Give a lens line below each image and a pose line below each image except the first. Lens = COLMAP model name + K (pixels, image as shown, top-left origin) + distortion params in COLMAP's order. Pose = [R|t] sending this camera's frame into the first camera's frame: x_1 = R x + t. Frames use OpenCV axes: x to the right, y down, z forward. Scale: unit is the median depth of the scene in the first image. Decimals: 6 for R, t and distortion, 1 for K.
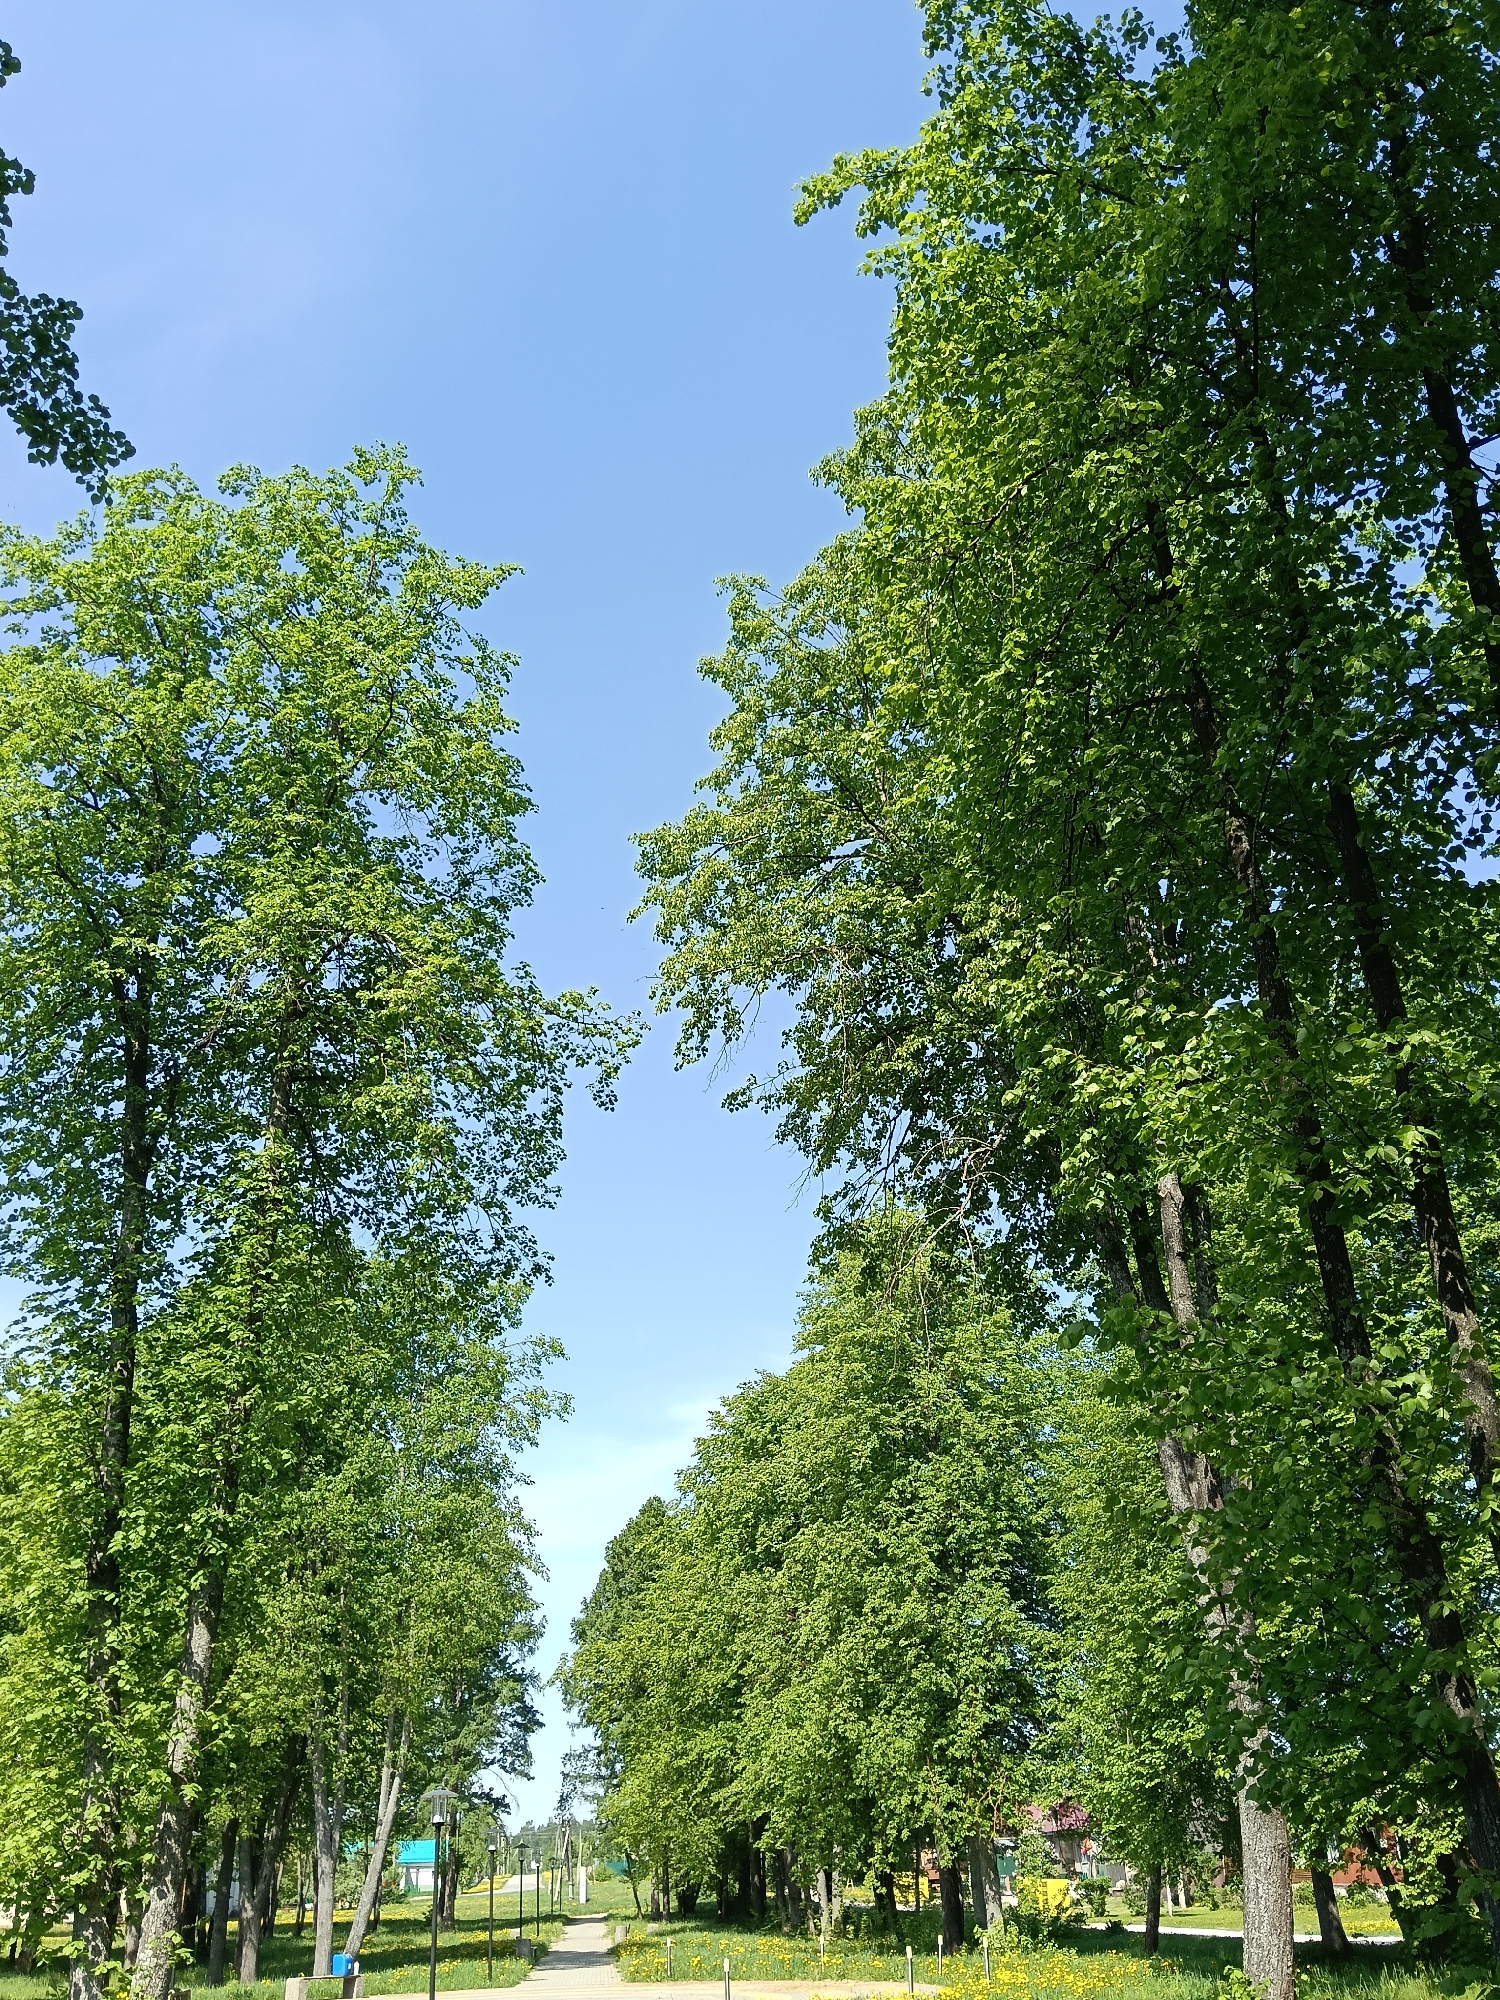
lens RADIAL K [[1638.4, 0, 750.0], [0, 1638.4, 1000.0], [0, 0, 1]] dist [0.057338, -0.153158]
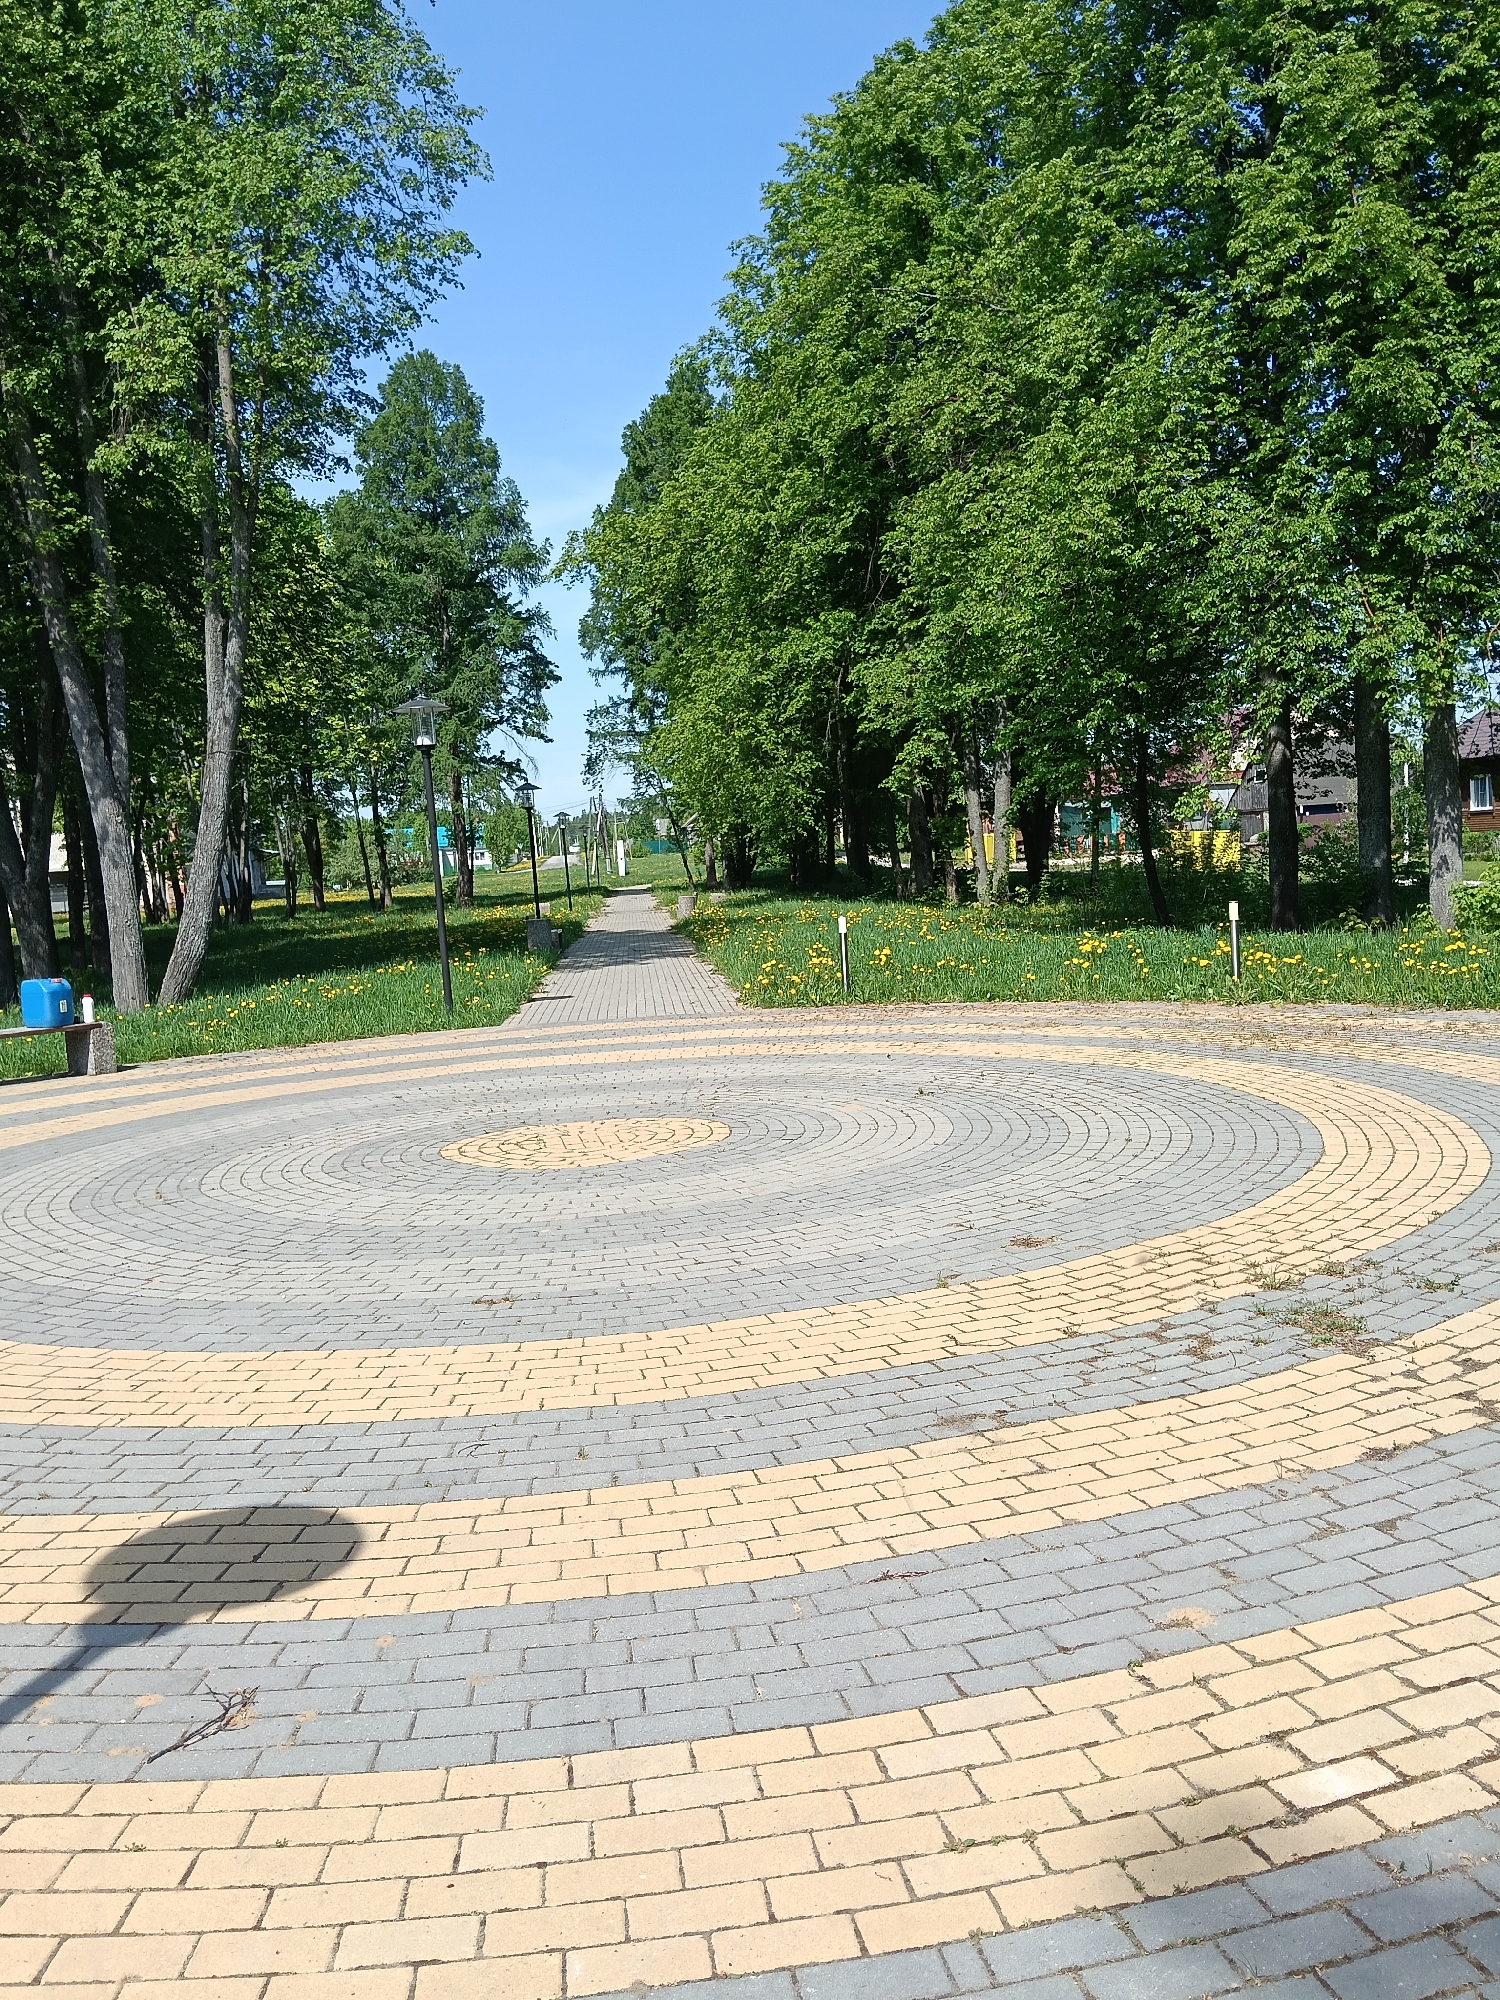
lens RADIAL K [[1638.4, 0, 750.0], [0, 1638.4, 1000.0], [0, 0, 1]] dist [0.057338, -0.153158]
pose [[0.999668, -0.023290, -0.010990, -0.029496], [0.025515, 0.837853, 0.545300, 0.147045], [-0.003492, -0.545399, 0.838169, 0.259900]]
